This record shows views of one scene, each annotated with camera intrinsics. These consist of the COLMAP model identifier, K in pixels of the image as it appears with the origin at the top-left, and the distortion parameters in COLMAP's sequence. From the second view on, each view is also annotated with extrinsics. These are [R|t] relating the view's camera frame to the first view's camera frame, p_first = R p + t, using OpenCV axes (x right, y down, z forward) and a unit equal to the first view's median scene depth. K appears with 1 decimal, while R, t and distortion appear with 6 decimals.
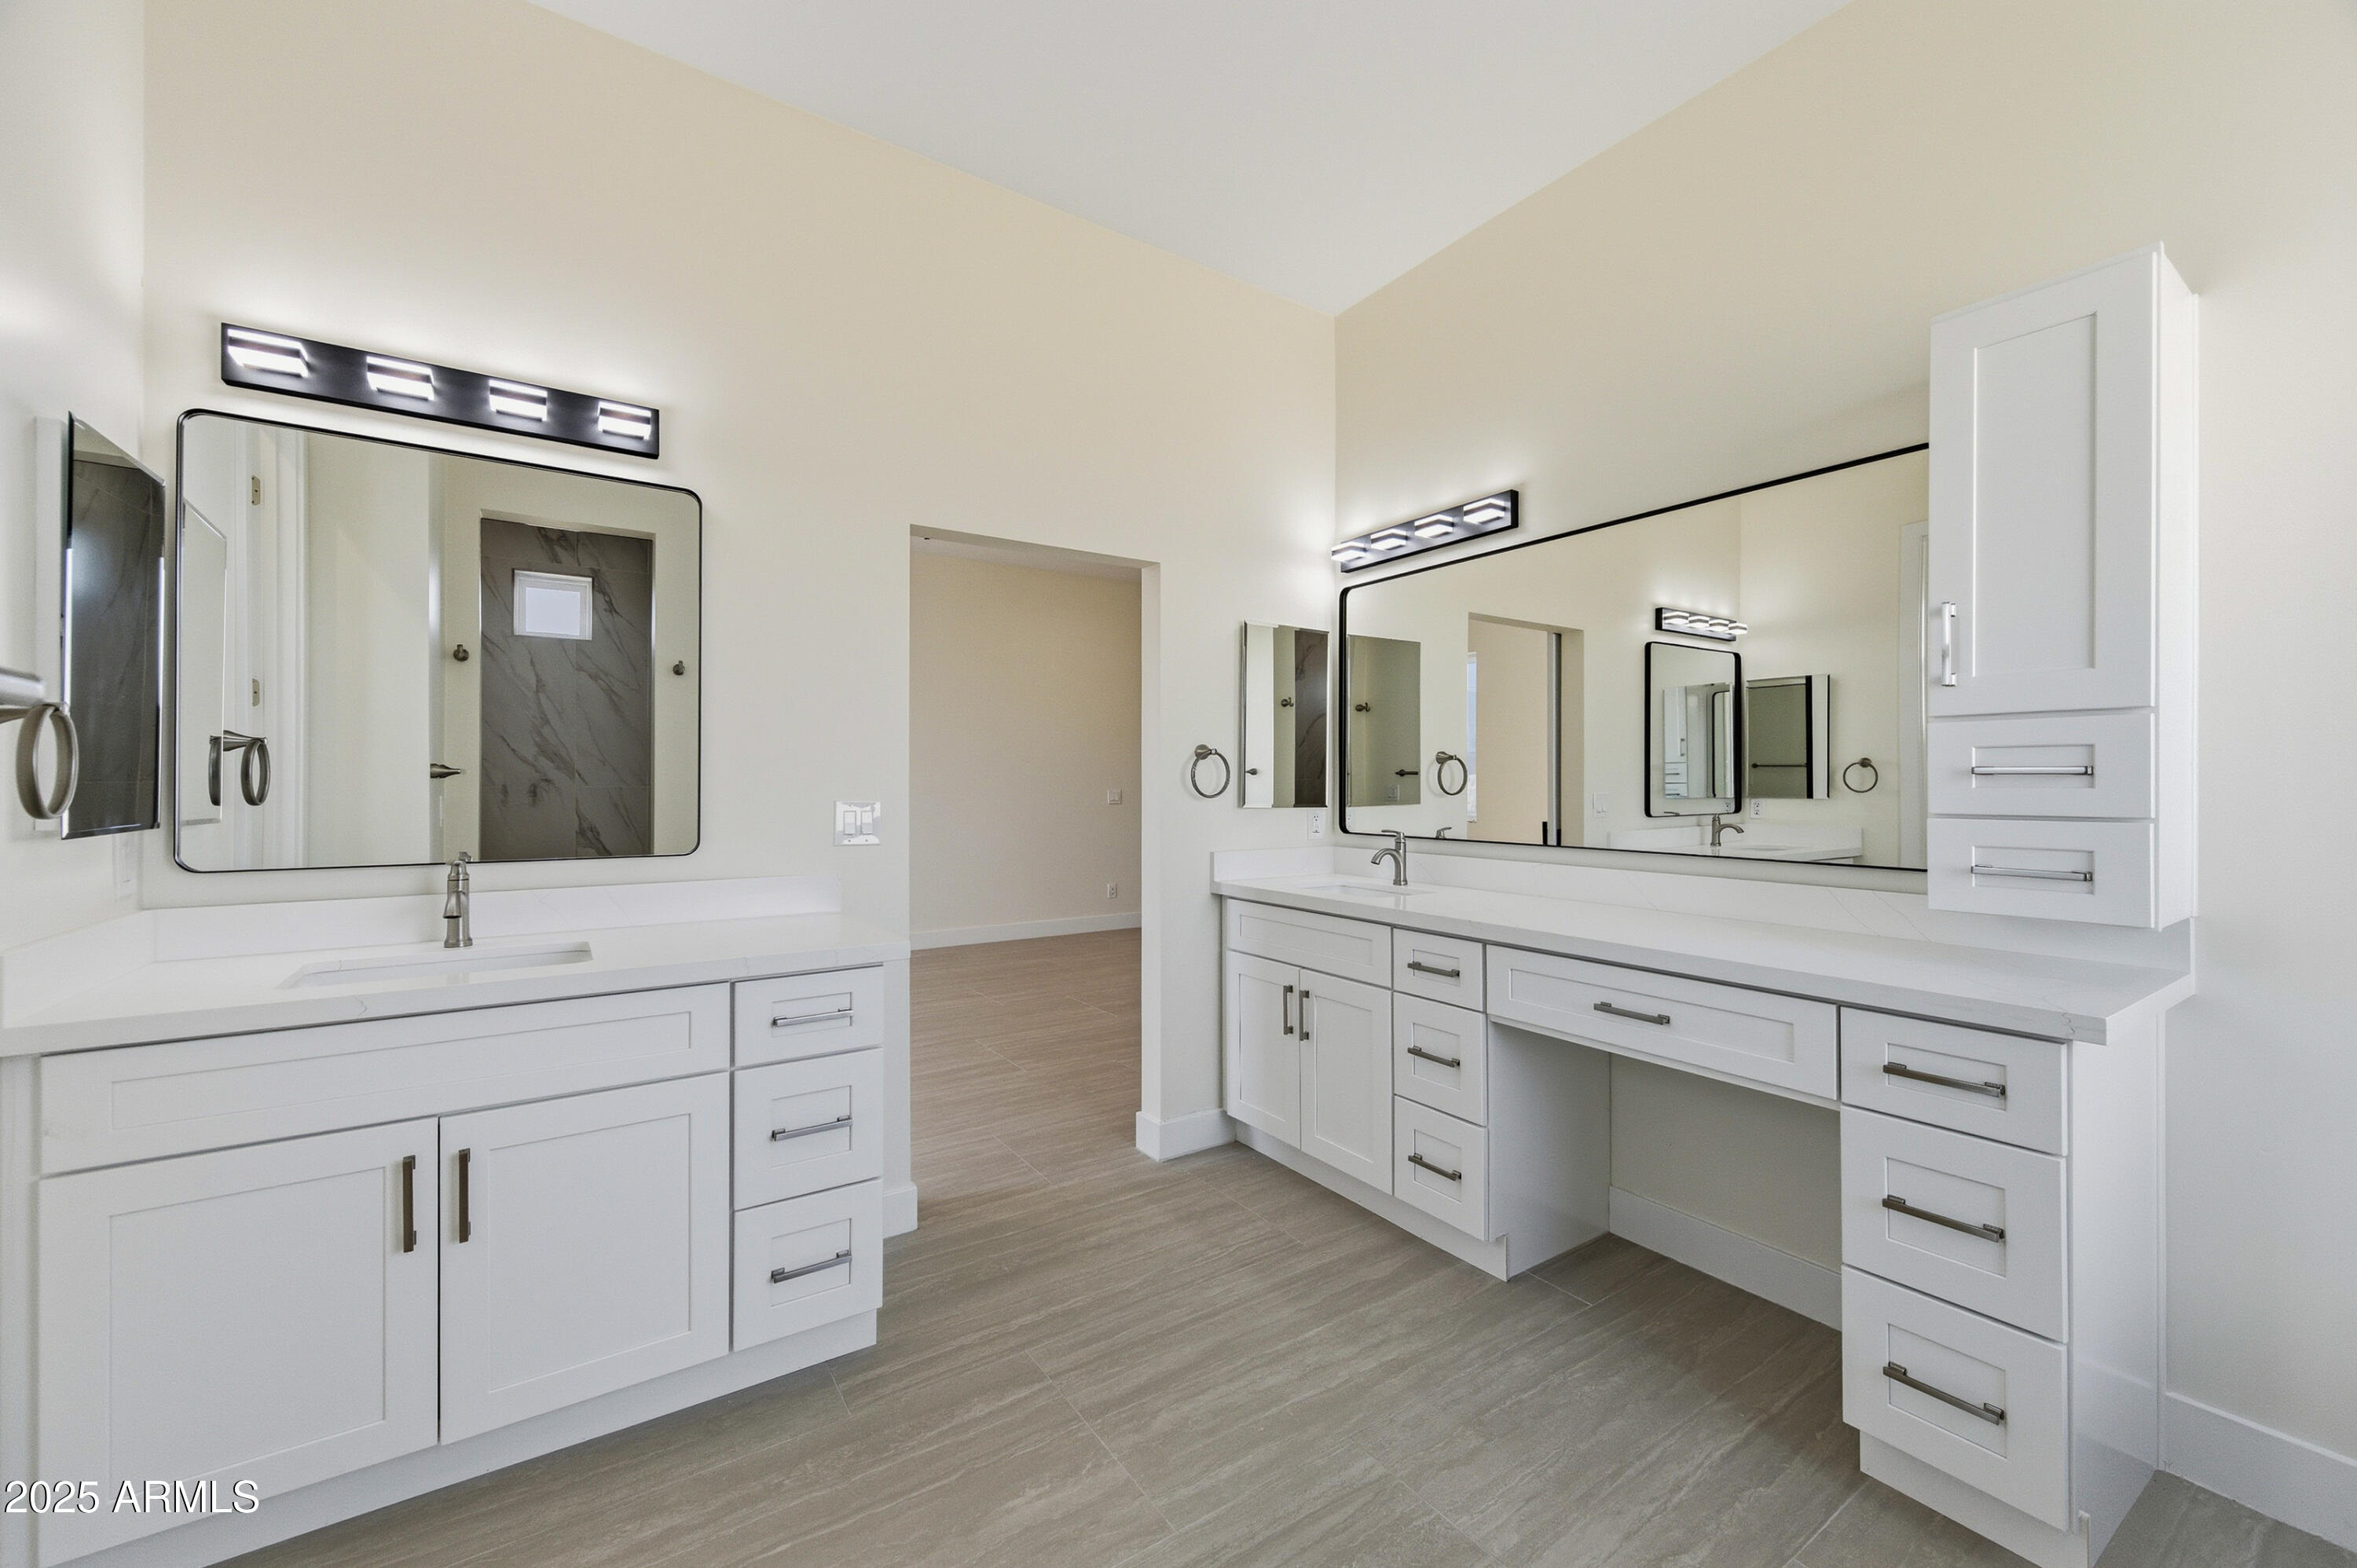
lens RADIAL K [[948.0, 0, 1181.0], [0, 948.0, 782.9], [0, 0, 1]] dist [-0.000665, -0.000211]
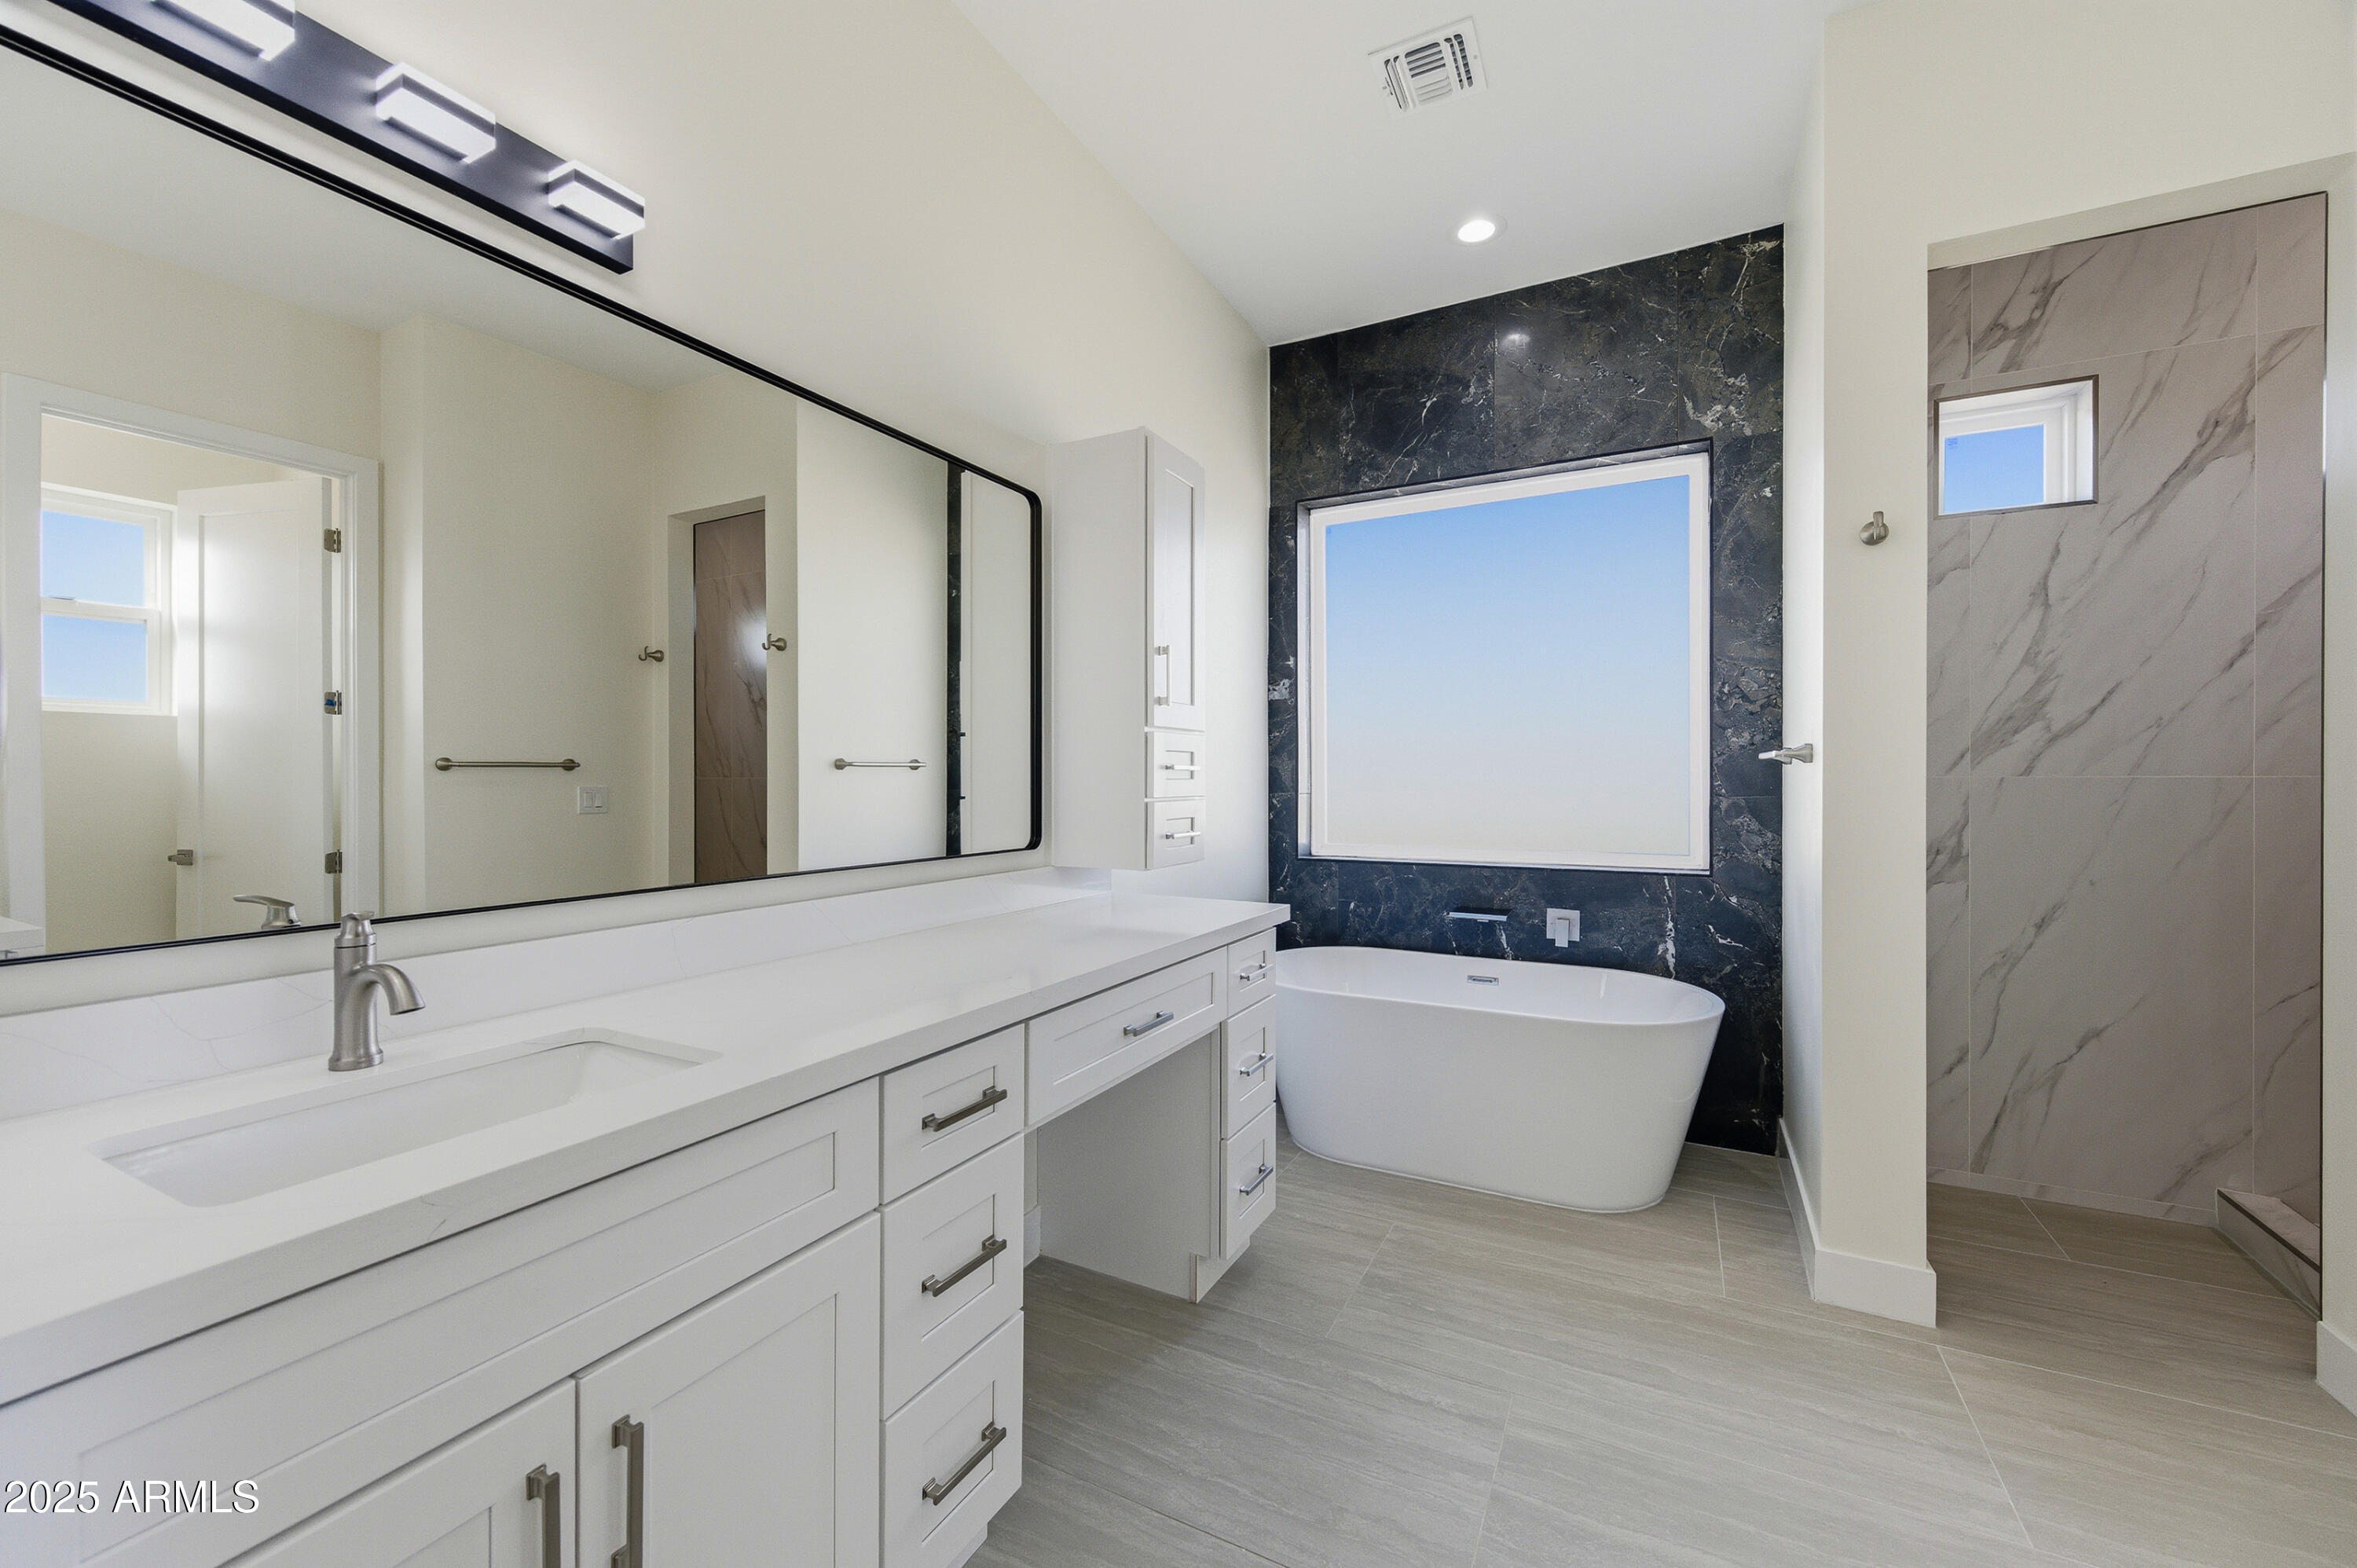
lens RADIAL K [[948.0, 0, 1166.4], [0, 948.0, 786.0], [0, 0, 1]] dist [-0.000665, -0.000211]
pose [[-0.483396, -0.005091, 0.875387, -0.329716], [0.004083, 0.999959, 0.008070, 0.004155], [-0.875392, 0.007475, -0.483356, 1.389936]]
